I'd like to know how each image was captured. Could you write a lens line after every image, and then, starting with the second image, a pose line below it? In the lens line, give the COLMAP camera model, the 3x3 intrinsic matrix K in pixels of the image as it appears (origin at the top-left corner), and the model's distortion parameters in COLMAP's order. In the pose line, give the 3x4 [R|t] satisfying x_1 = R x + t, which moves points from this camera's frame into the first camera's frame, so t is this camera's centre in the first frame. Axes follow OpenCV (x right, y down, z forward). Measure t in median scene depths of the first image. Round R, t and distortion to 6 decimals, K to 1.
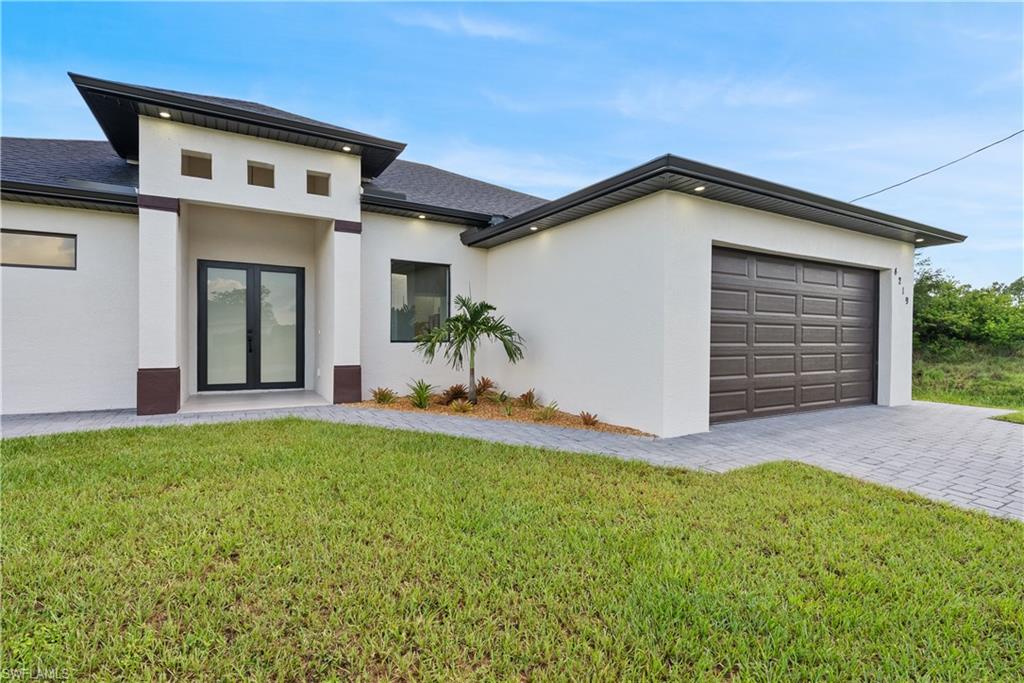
lens RADIAL K [[489.5, 0, 515.8], [0, 489.5, 345.4], [0, 0, 1]] dist [0.005414, 0.000266]
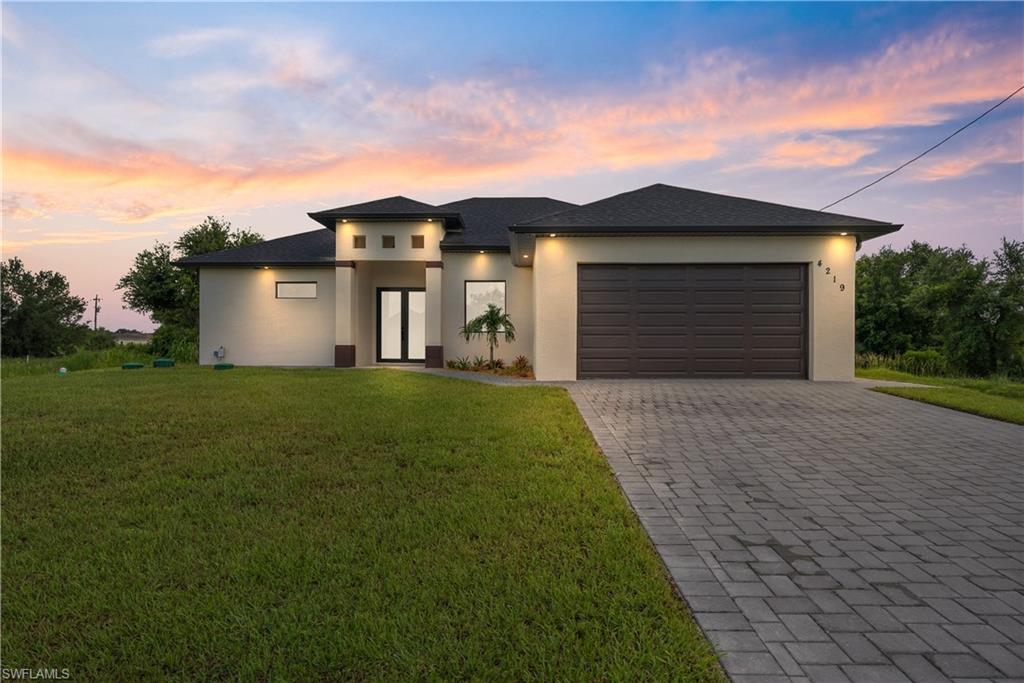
lens RADIAL K [[567.9, 0, 513.4], [0, 567.9, 342.6], [0, 0, 1]] dist [0.002887, 0.000003]
pose [[0.858957, -0.006884, -0.512001, 0.937339], [-0.002673, 0.999836, -0.017927, 0.067599], [0.512041, 0.016767, 0.858797, -0.568412]]
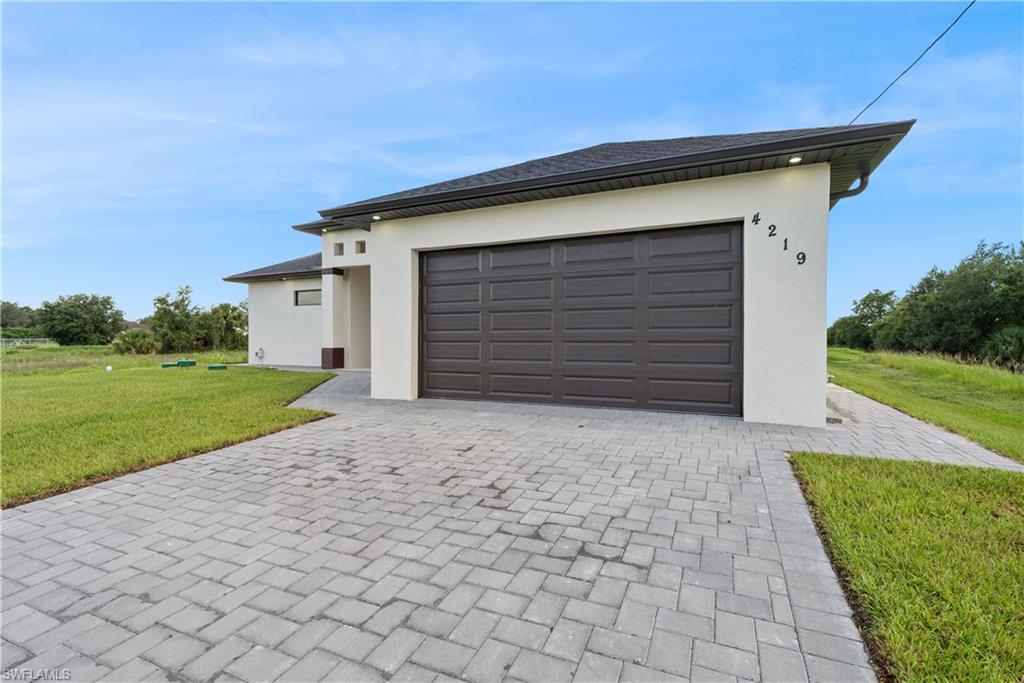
lens RADIAL K [[464.2, 0, 511.1], [0, 464.2, 341.2], [0, 0, 1]] dist [0.003946, -0.000782]
pose [[0.579740, -0.000773, -0.814801, 1.222891], [-0.005190, 0.999976, -0.004641, 0.021289], [0.814785, 0.006920, 0.579722, 0.411327]]
